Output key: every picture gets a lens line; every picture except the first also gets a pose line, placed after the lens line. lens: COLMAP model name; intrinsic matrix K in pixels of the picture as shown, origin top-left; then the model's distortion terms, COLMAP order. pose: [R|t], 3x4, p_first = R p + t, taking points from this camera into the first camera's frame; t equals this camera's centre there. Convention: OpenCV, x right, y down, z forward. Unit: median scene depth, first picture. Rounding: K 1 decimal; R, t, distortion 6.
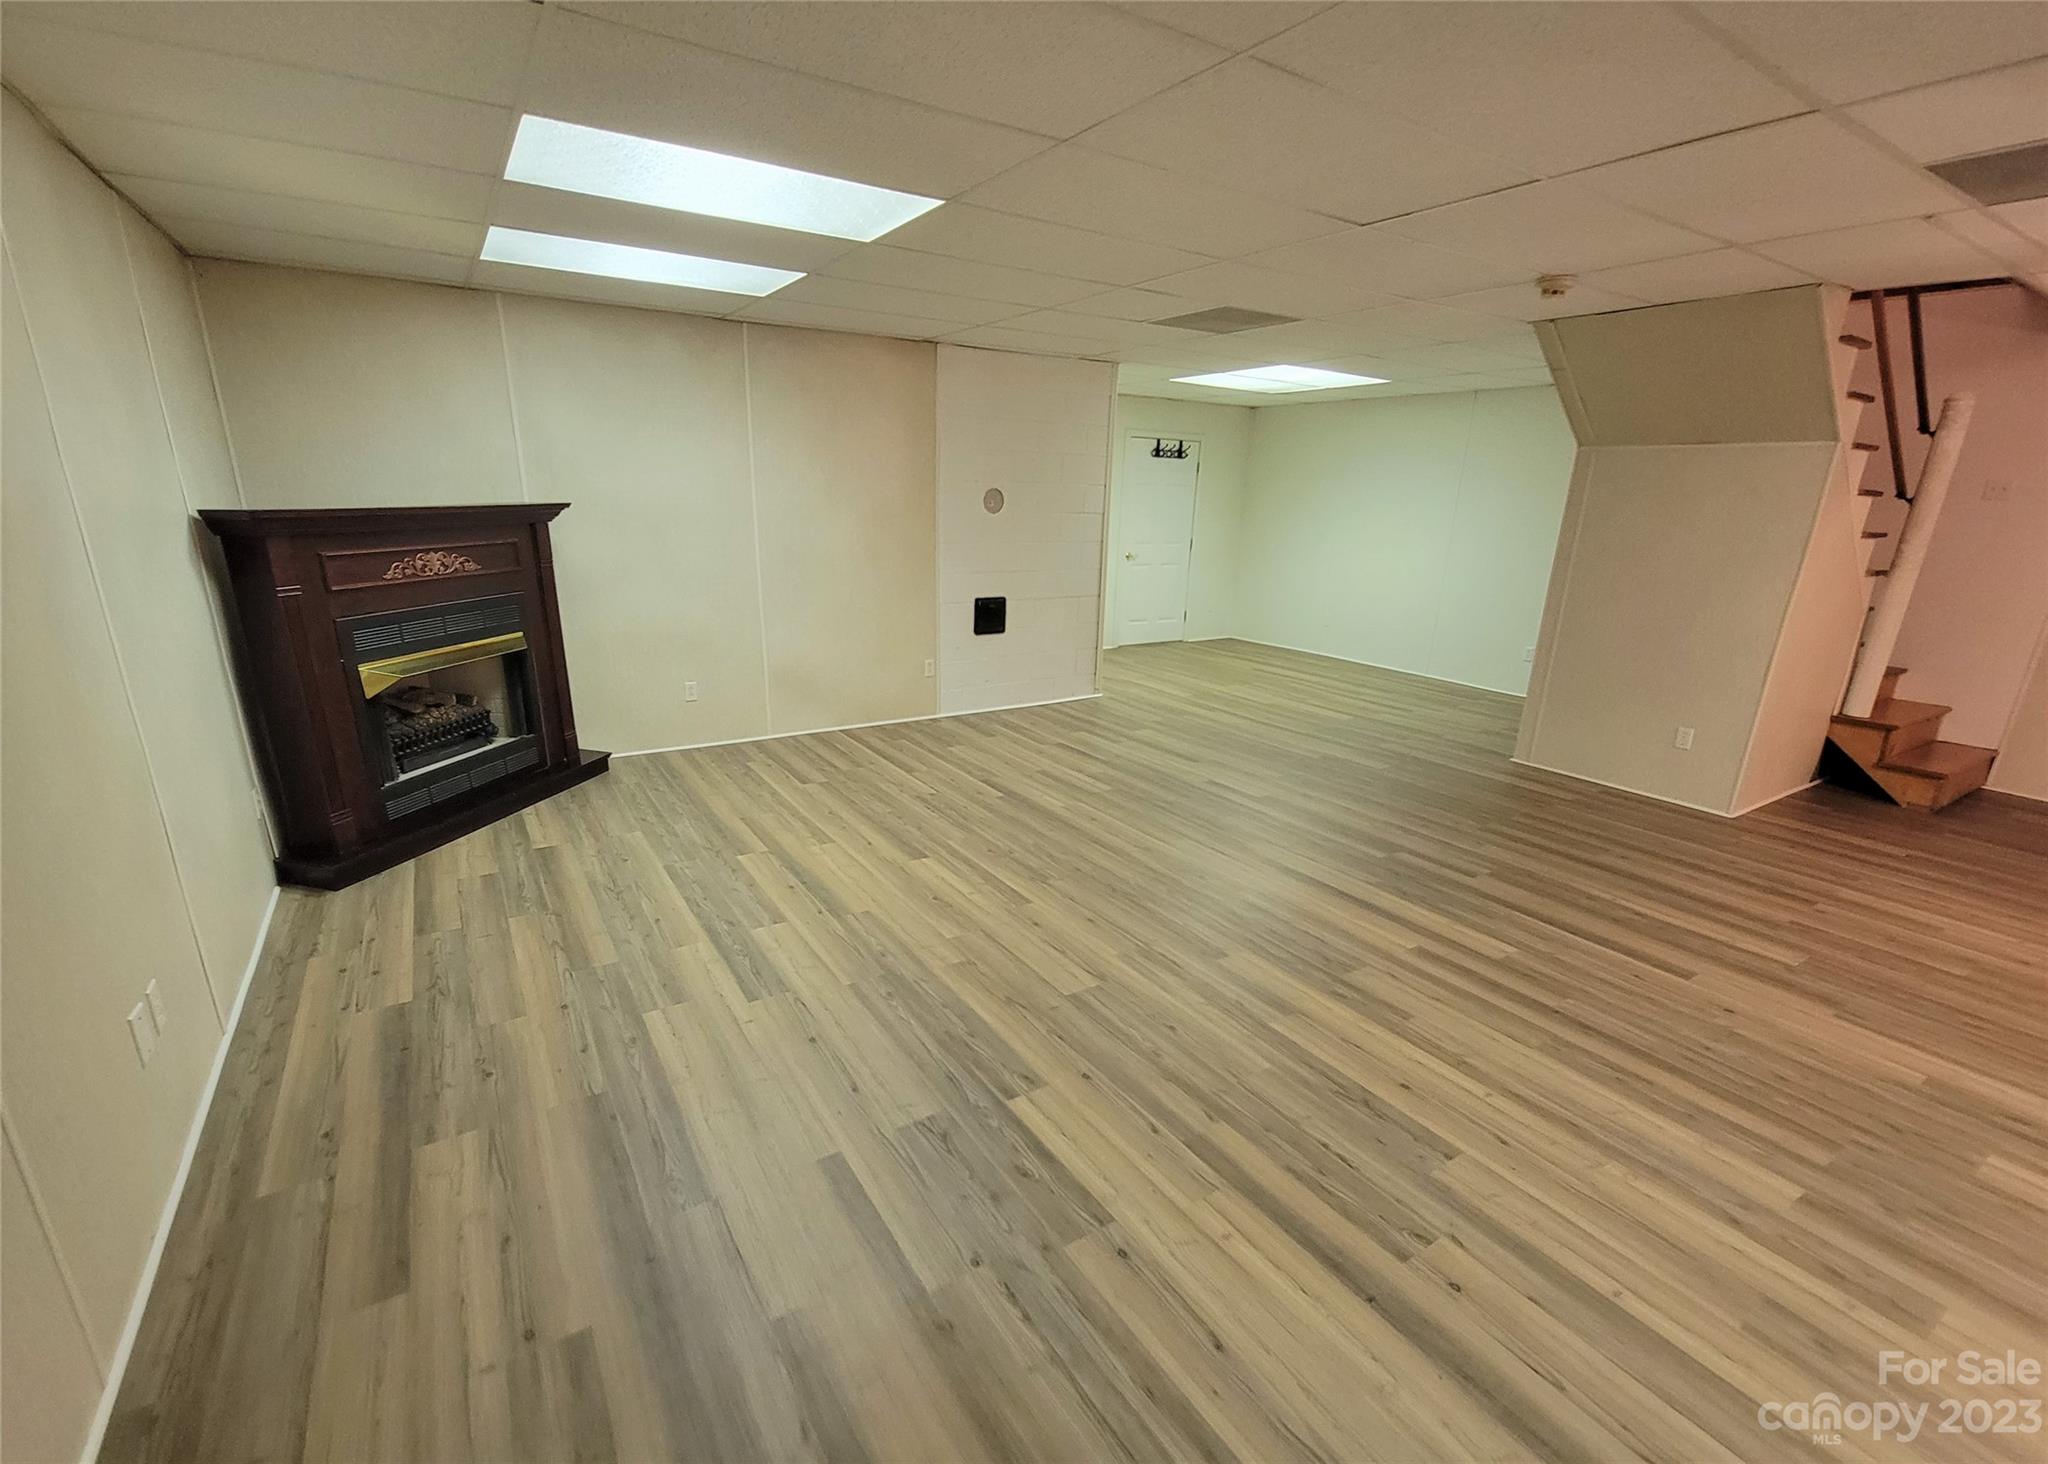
lens RADIAL K [[885.7, 0, 1015.0], [0, 885.7, 749.3], [0, 0, 1]] dist [-0.002268, 0.000516]
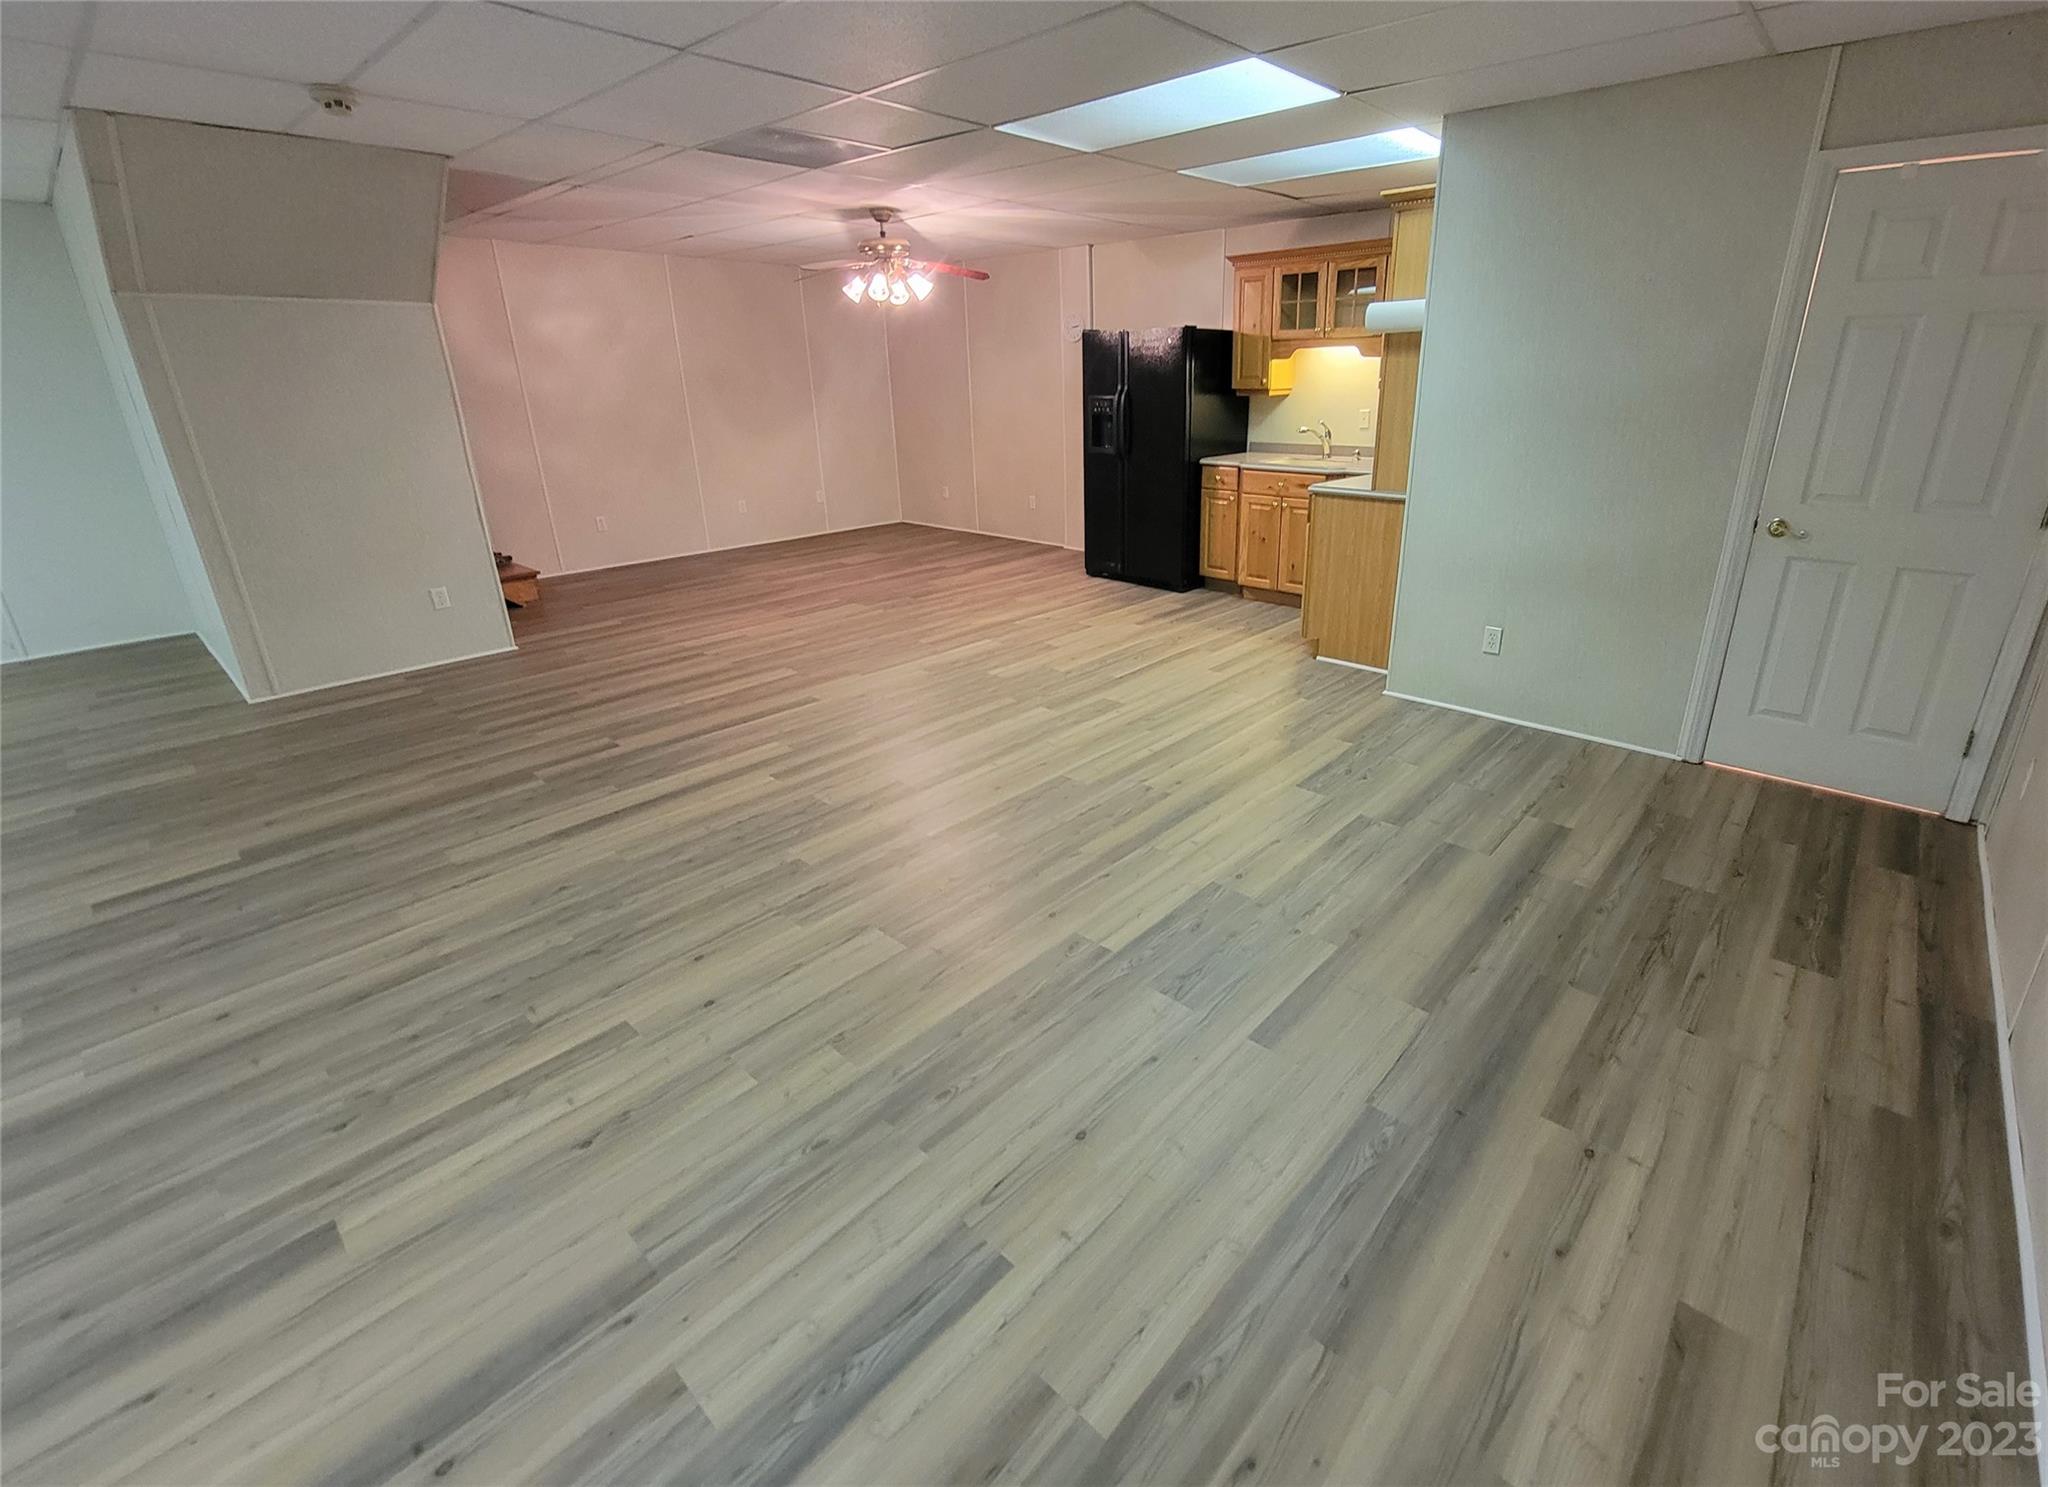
lens RADIAL K [[842.2, 0, 1020.9], [0, 842.2, 735.2], [0, 0, 1]] dist [-0.002569, -0.000866]
pose [[-0.216430, -0.405123, 0.888276, -0.749747], [0.279020, 0.846225, 0.453928, -0.300585], [-0.935578, 0.346090, -0.070111, 1.046775]]
